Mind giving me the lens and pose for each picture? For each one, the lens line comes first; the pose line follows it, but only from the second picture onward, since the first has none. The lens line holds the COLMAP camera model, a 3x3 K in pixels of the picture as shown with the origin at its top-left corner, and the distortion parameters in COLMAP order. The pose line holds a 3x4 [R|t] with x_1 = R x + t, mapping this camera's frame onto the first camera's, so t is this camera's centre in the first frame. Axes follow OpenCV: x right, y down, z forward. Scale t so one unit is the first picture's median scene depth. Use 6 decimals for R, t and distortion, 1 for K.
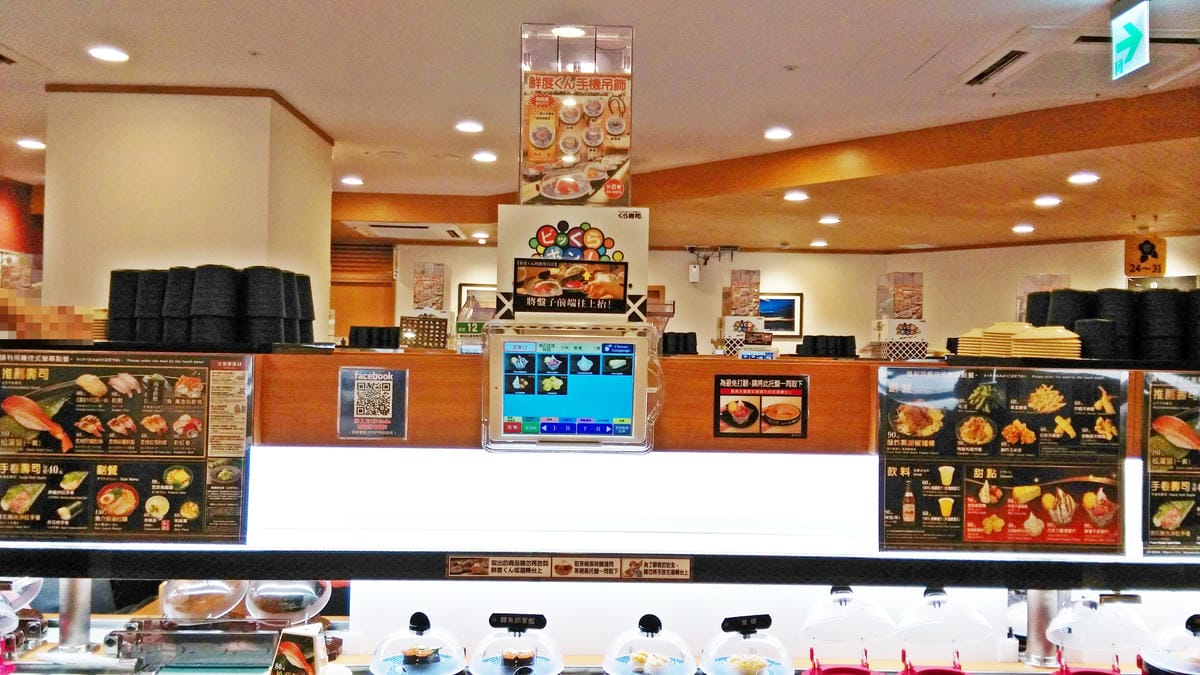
lens RADIAL K [[989.1, 0, 606.1], [0, 989.1, 347.6], [0, 0, 1]] dist [0.116525, -0.211580]
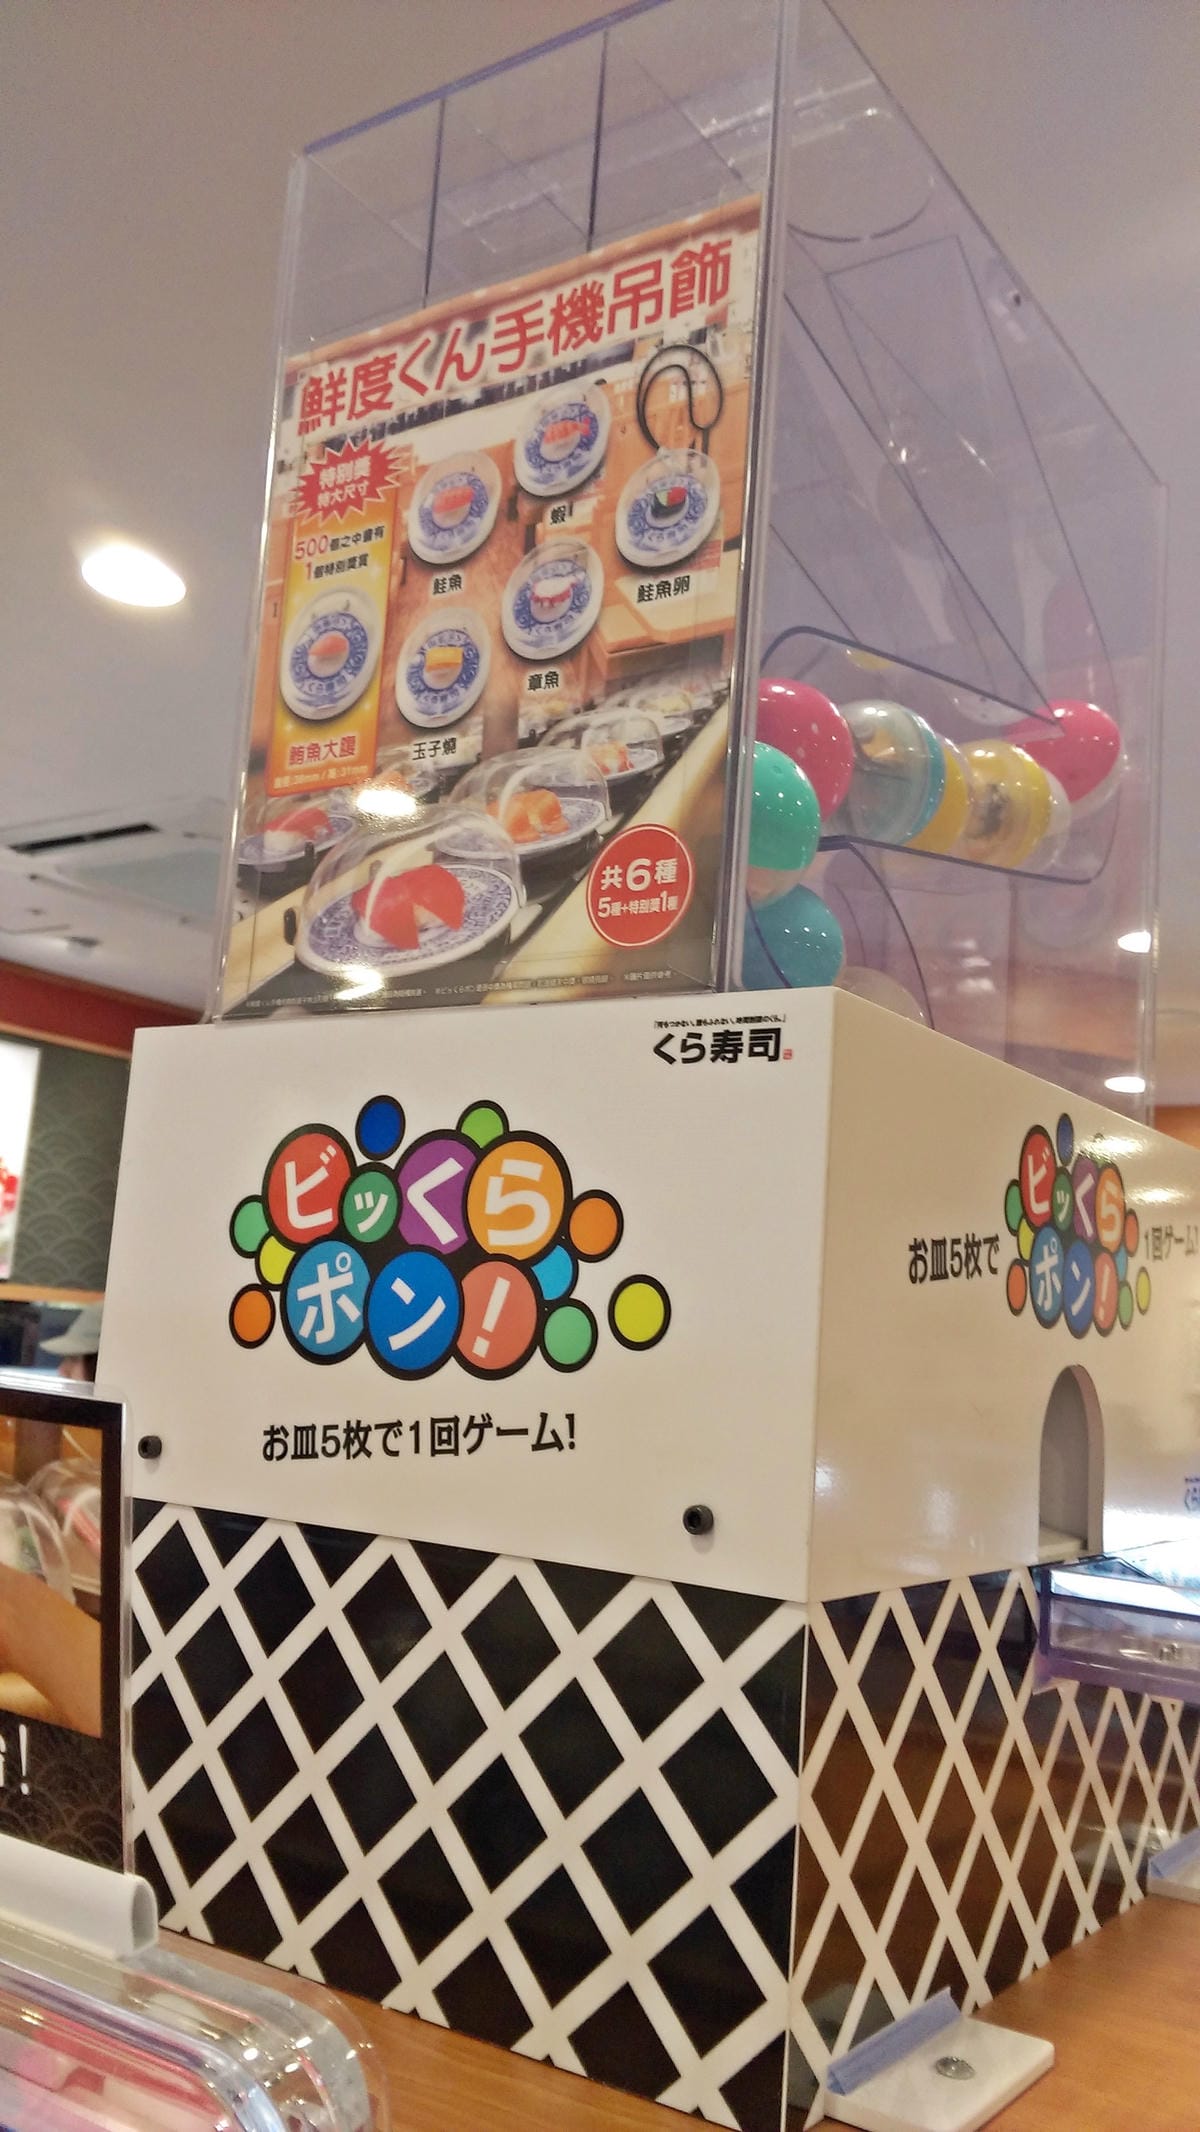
lens RADIAL K [[1757.2, 0, 590.6], [0, 1757.2, 1069.1], [0, 0, 1]] dist [0.116525, -0.211580]
pose [[0.807031, -0.051515, -0.588258, 0.167239], [-0.055986, 0.985025, -0.163068, -0.084721], [0.587850, 0.164535, 0.792061, 0.777952]]
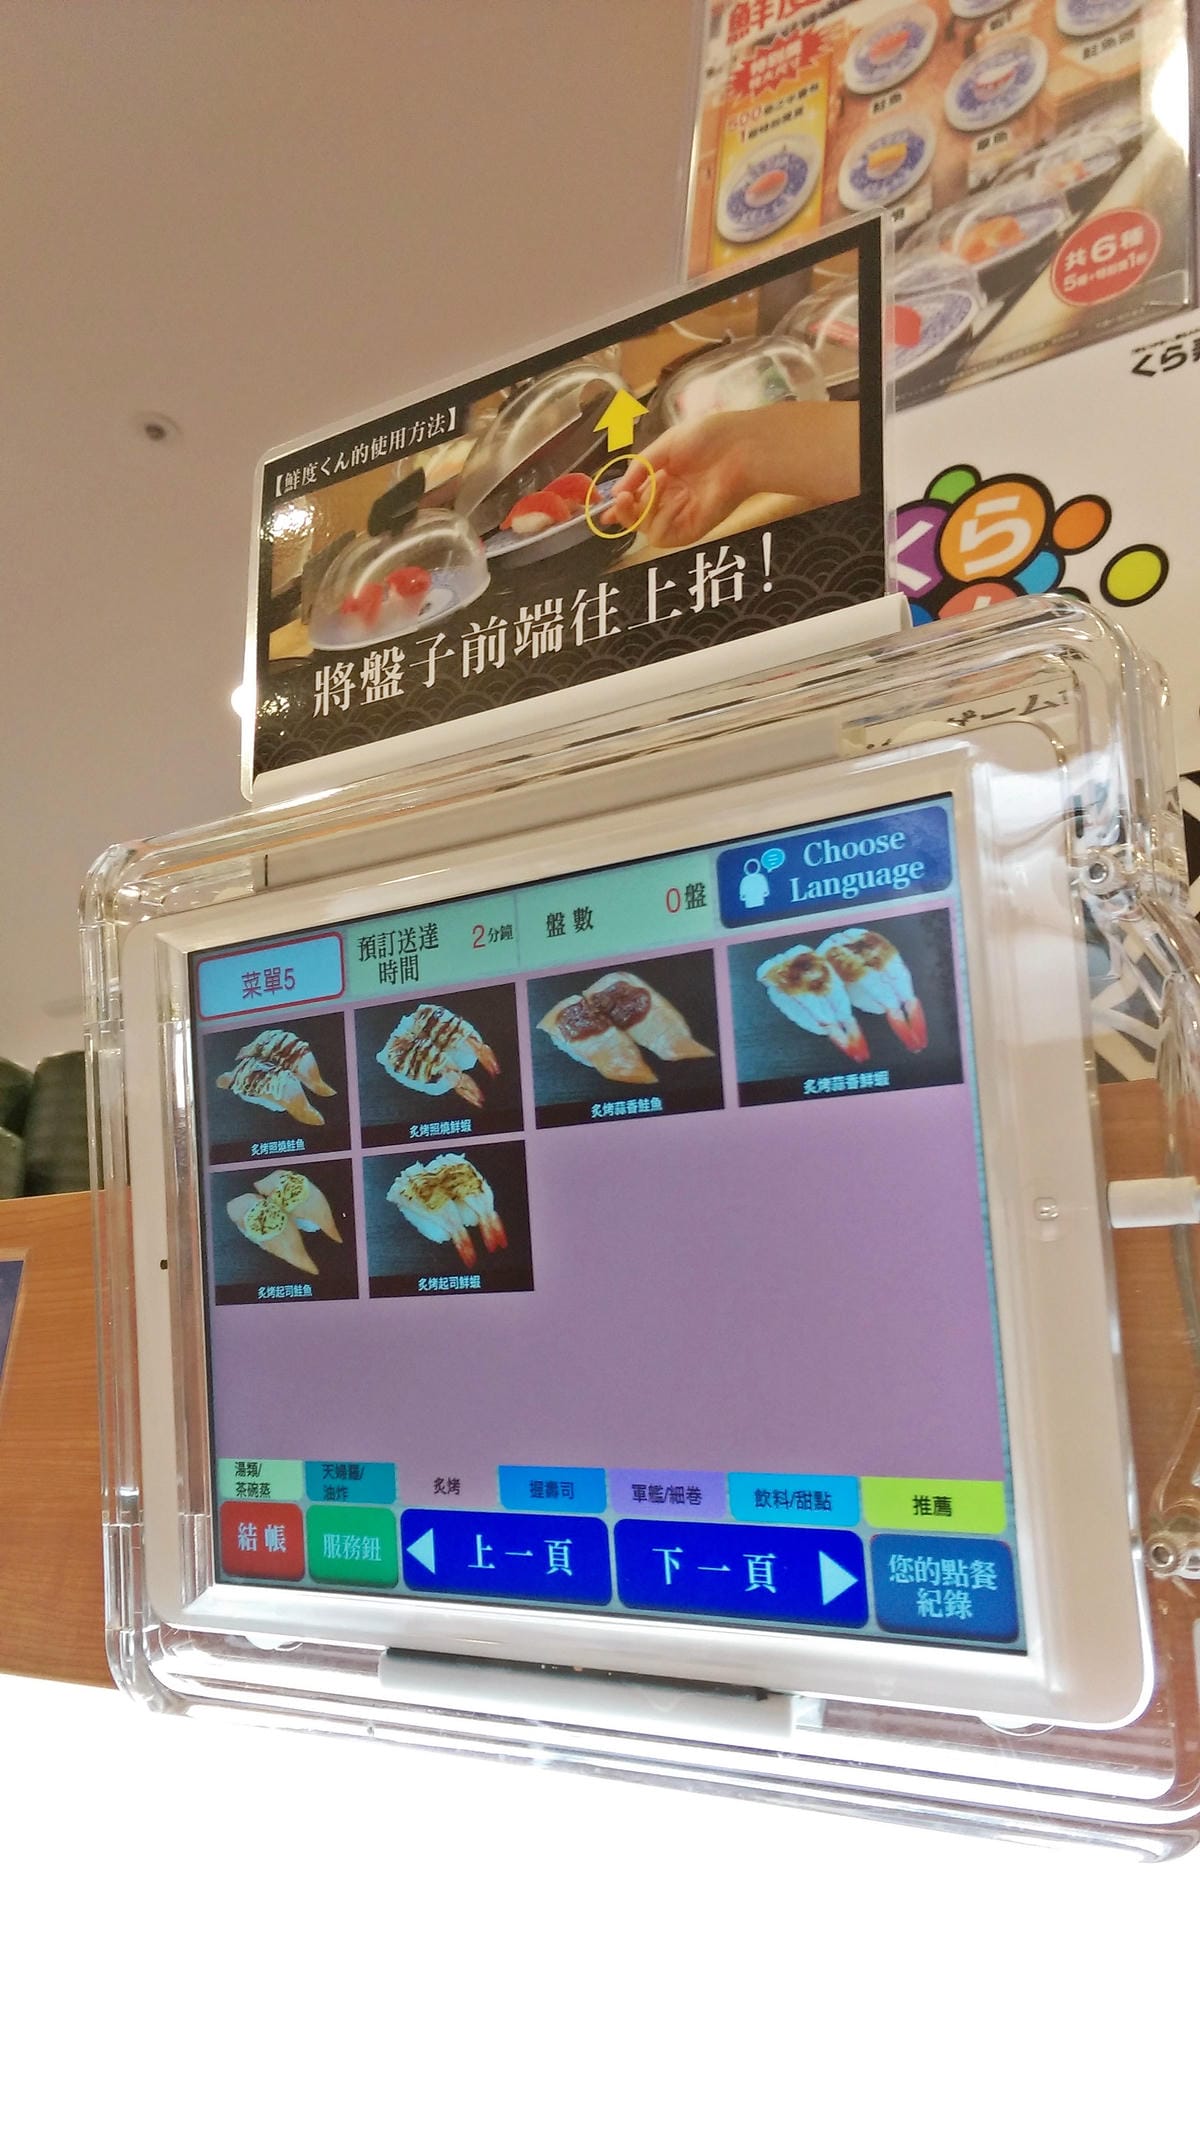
lens RADIAL K [[1757.2, 0, 590.6], [0, 1757.2, 1069.1], [0, 0, 1]] dist [0.116525, -0.211580]
pose [[0.799022, -0.133190, -0.586365, 0.103344], [-0.076977, 0.944479, -0.319427, 0.088259], [0.596354, 0.300366, 0.744407, 0.751190]]
